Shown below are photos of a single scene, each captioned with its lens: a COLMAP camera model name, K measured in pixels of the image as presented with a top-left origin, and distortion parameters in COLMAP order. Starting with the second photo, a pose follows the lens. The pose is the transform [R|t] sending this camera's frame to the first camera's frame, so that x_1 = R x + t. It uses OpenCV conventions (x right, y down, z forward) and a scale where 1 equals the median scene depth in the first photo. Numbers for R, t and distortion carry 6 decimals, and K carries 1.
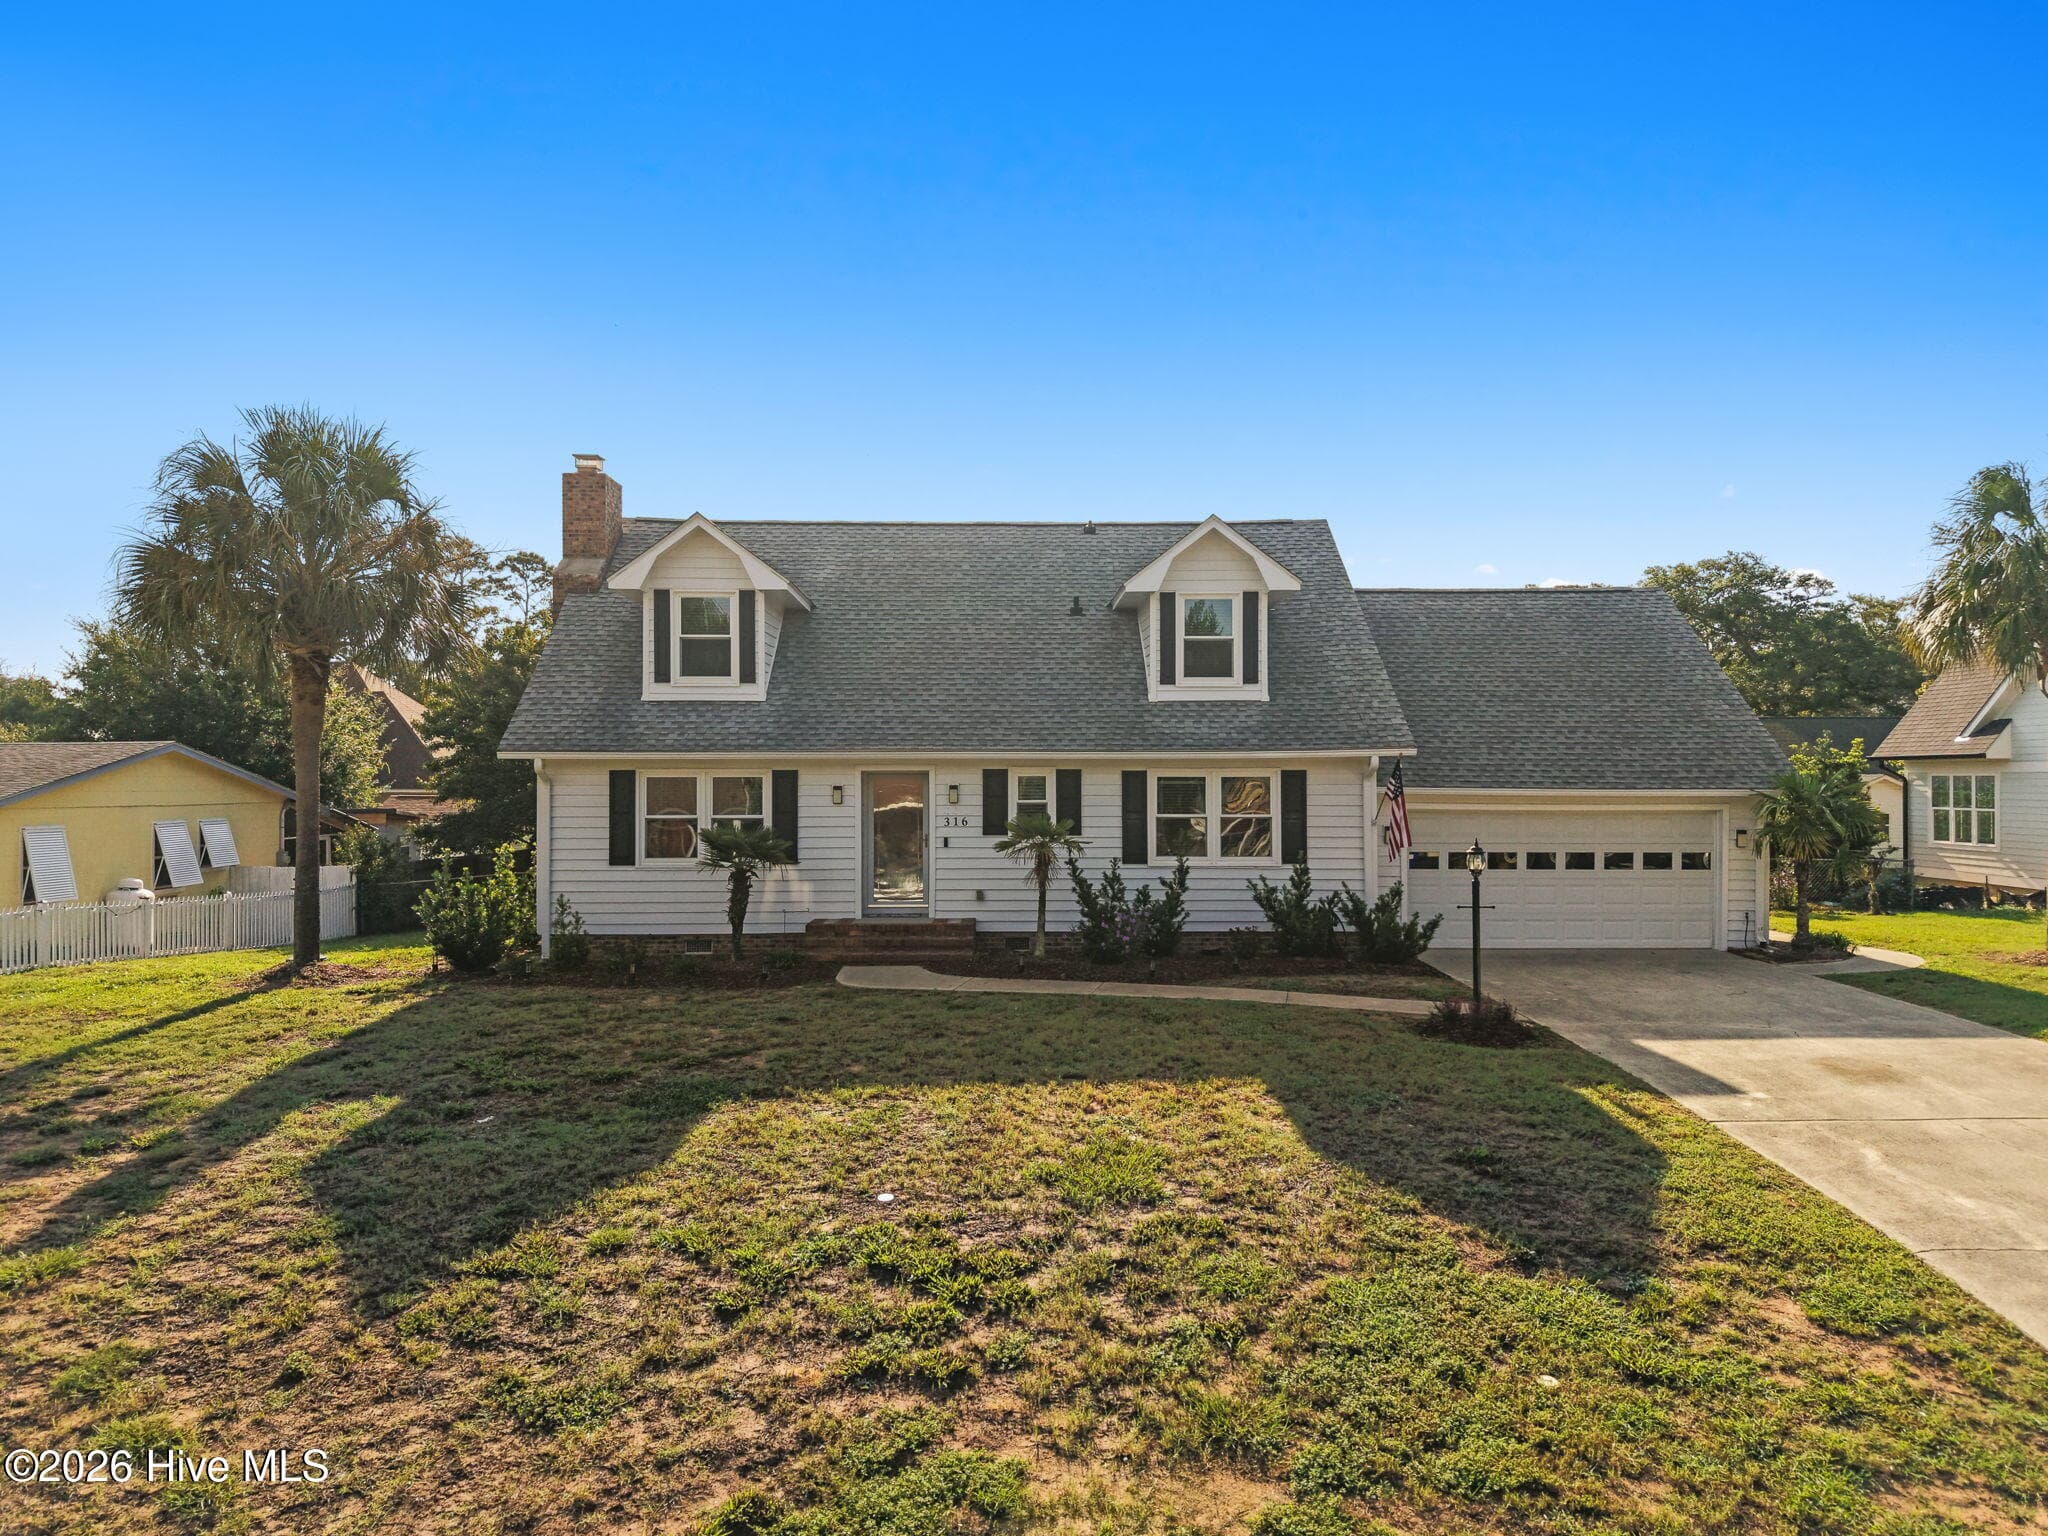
lens RADIAL K [[1395.2, 0, 1069.3], [0, 1395.2, 778.9], [0, 0, 1]] dist [0.008009, -0.000126]
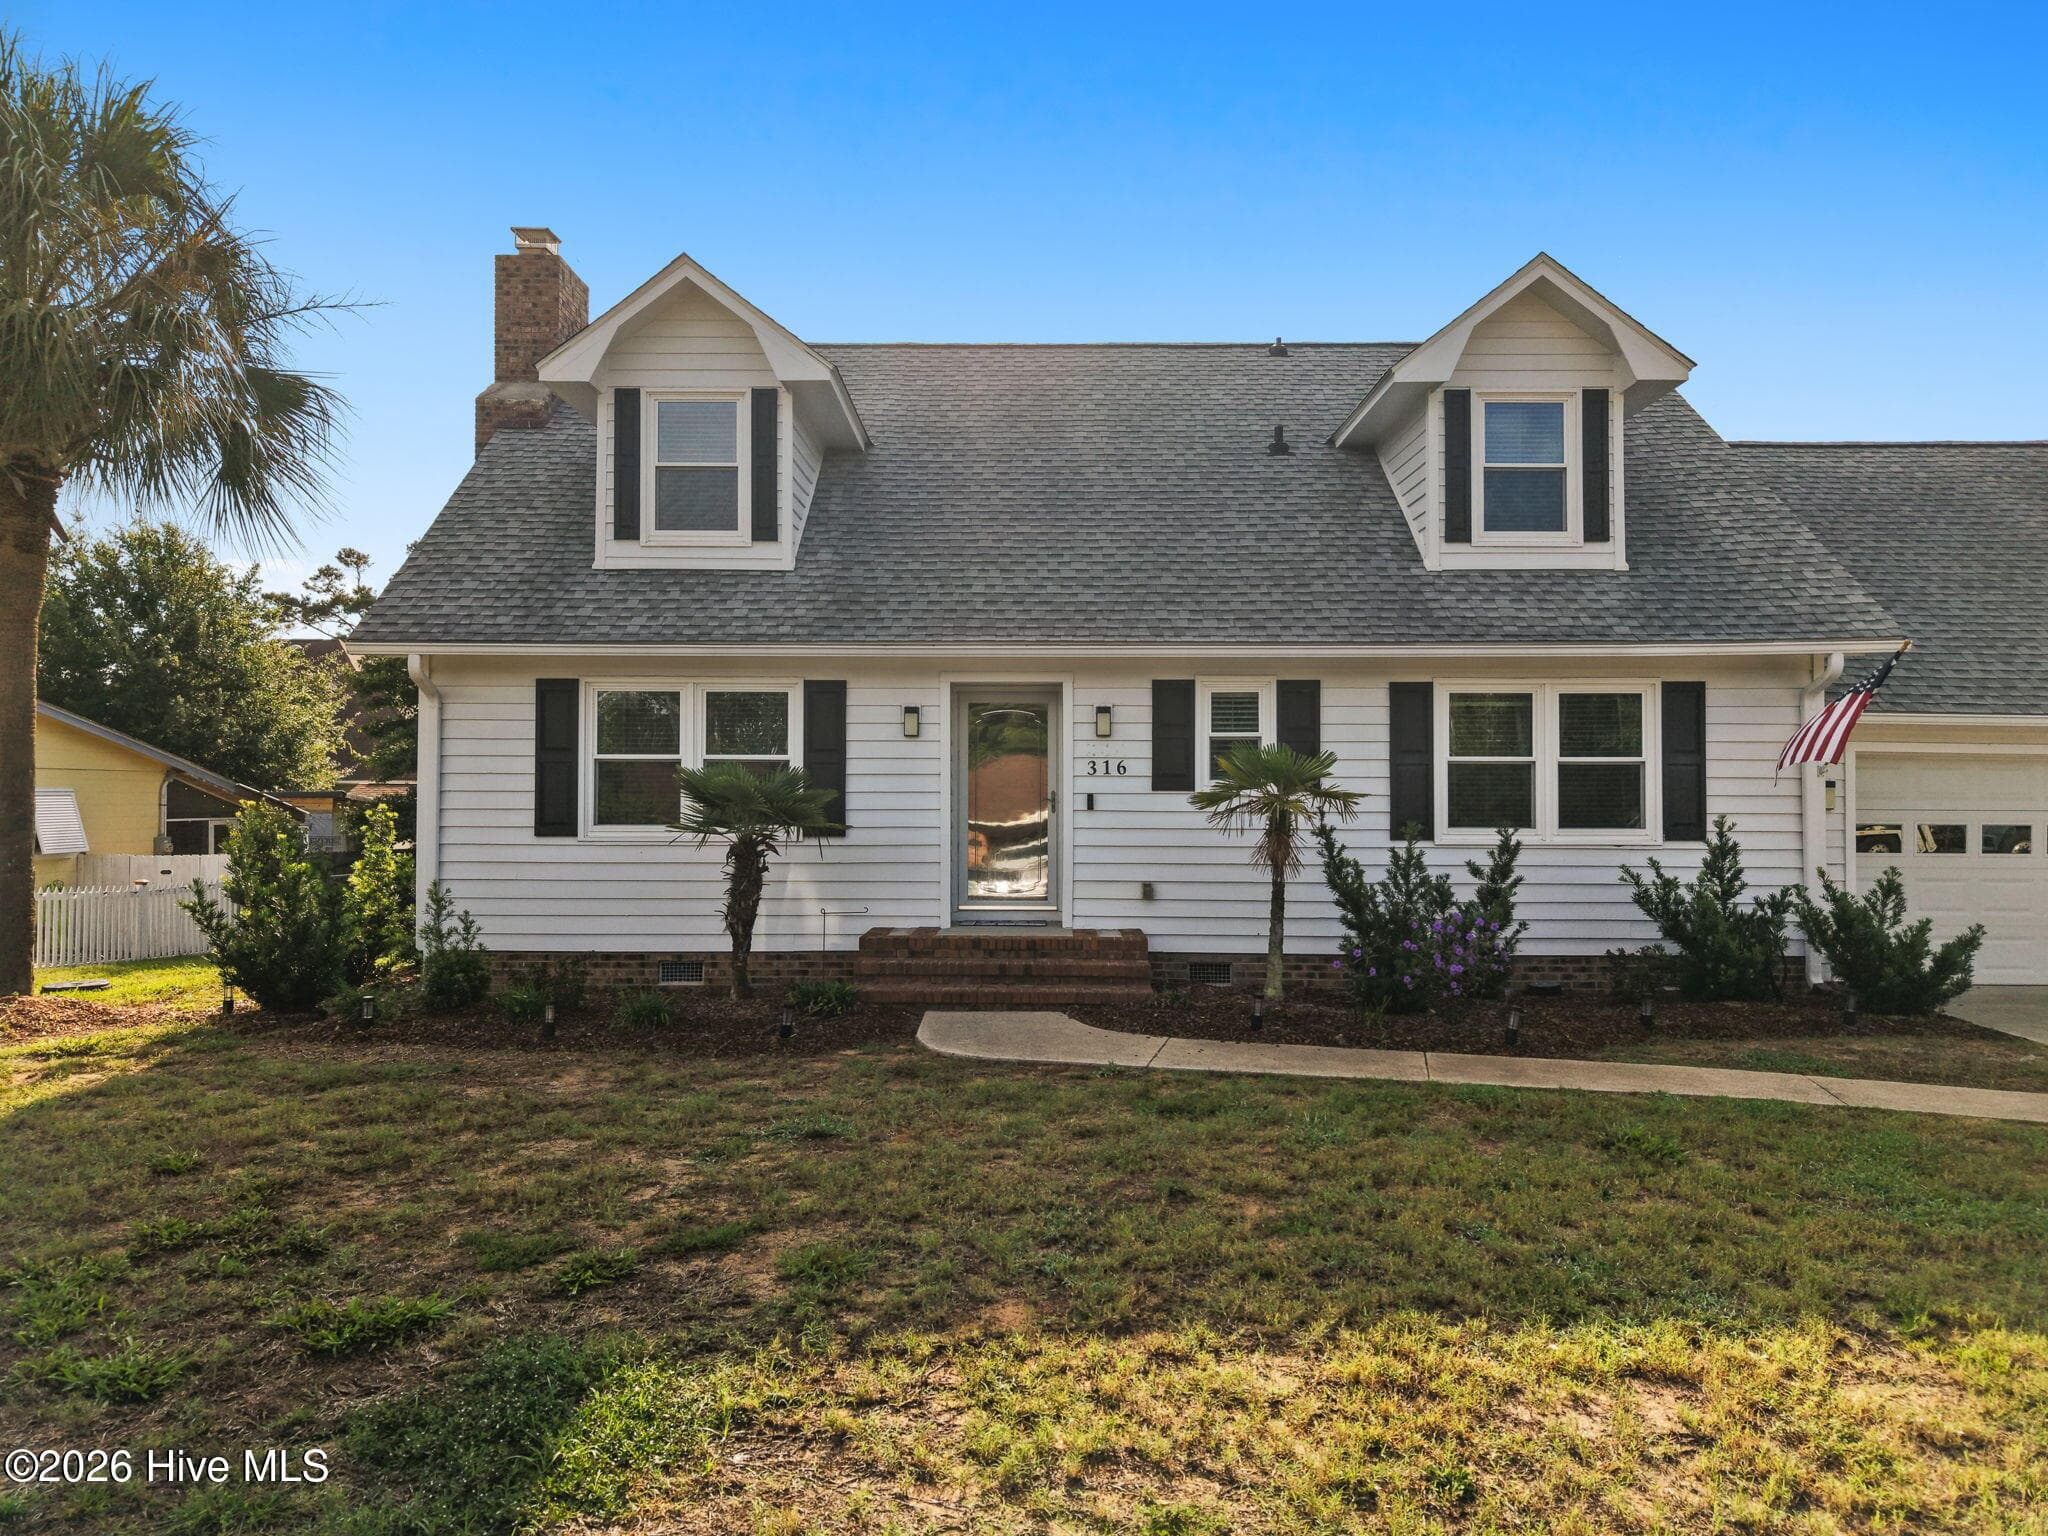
lens RADIAL K [[1464.7, 0, 1056.5], [0, 1464.7, 765.3], [0, 0, 1]] dist [0.009563, 0.001675]
pose [[0.999146, 0.003991, -0.041137, -0.077897], [-0.004668, 0.999855, -0.016377, 0.040439], [0.041065, 0.016555, 0.999019, 0.374472]]
